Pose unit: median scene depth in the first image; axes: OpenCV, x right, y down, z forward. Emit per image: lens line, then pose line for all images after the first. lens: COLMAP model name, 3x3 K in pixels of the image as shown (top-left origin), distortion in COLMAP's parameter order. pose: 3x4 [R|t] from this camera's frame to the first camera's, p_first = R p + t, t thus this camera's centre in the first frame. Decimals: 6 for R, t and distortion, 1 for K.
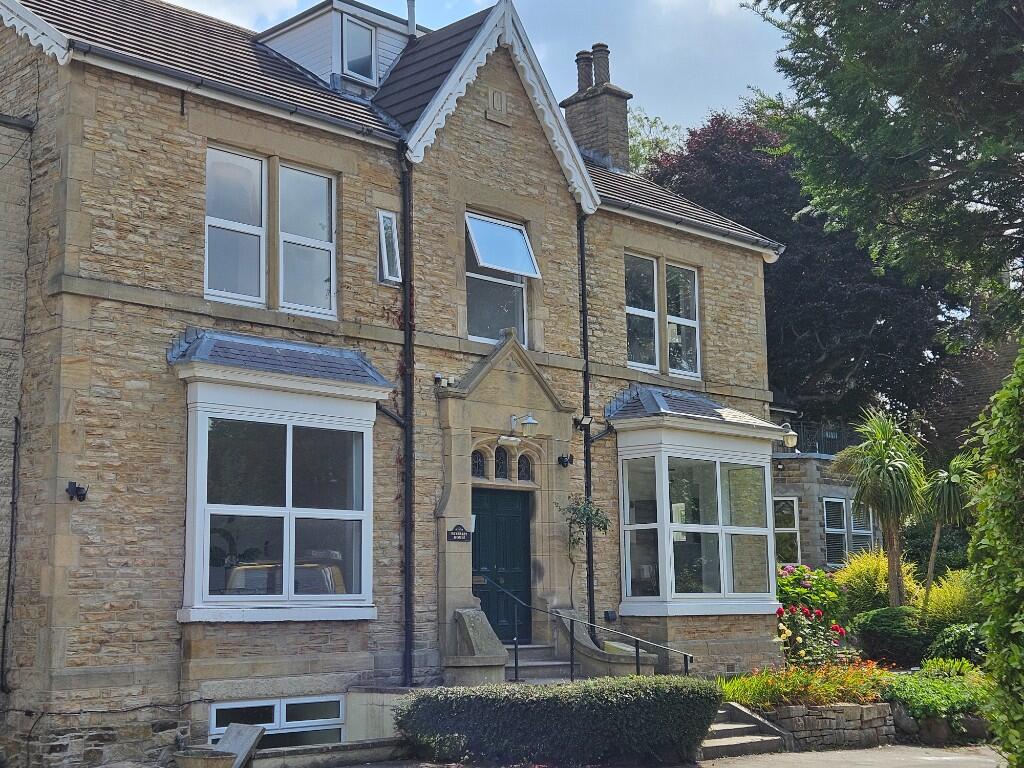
lens RADIAL K [[1442.1, 0, 512.6], [0, 1442.1, 387.3], [0, 0, 1]] dist [0.016062, 0.000000]
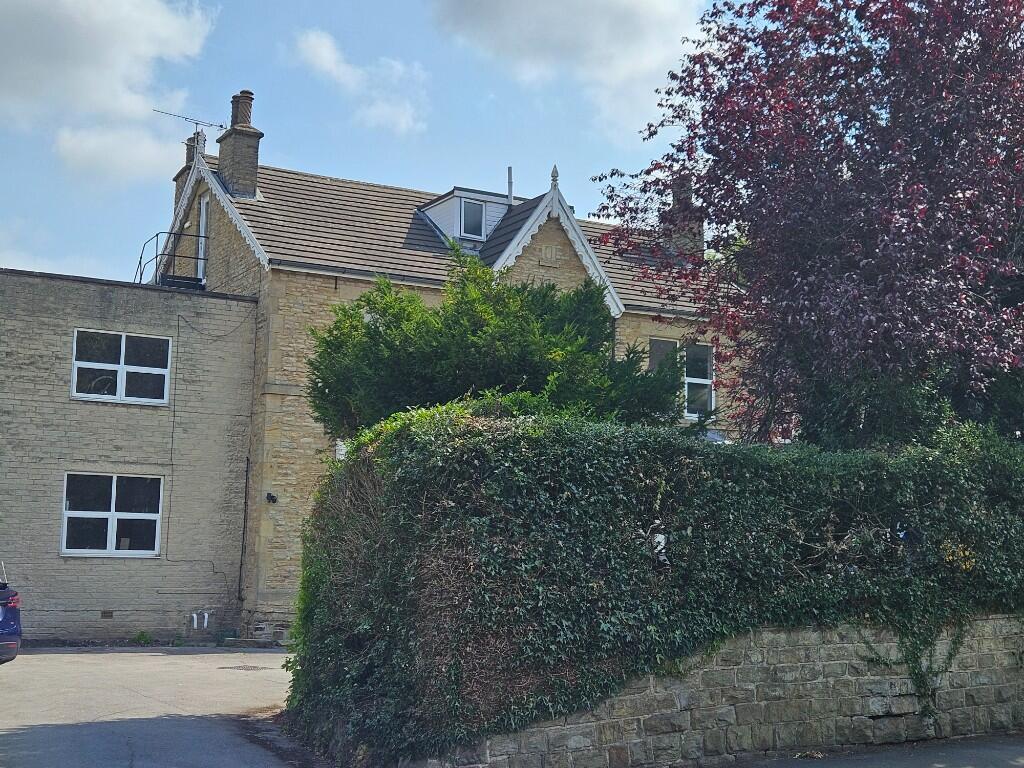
lens RADIAL K [[1442.1, 0, 512.0], [0, 1442.1, 381.7], [0, 0, 1]] dist [0.016062, 0.000000]
pose [[0.957854, -0.001074, -0.287255, 0.531722], [0.007553, 0.999741, 0.021448, -0.116021], [0.287157, -0.022714, 0.957614, -0.710309]]
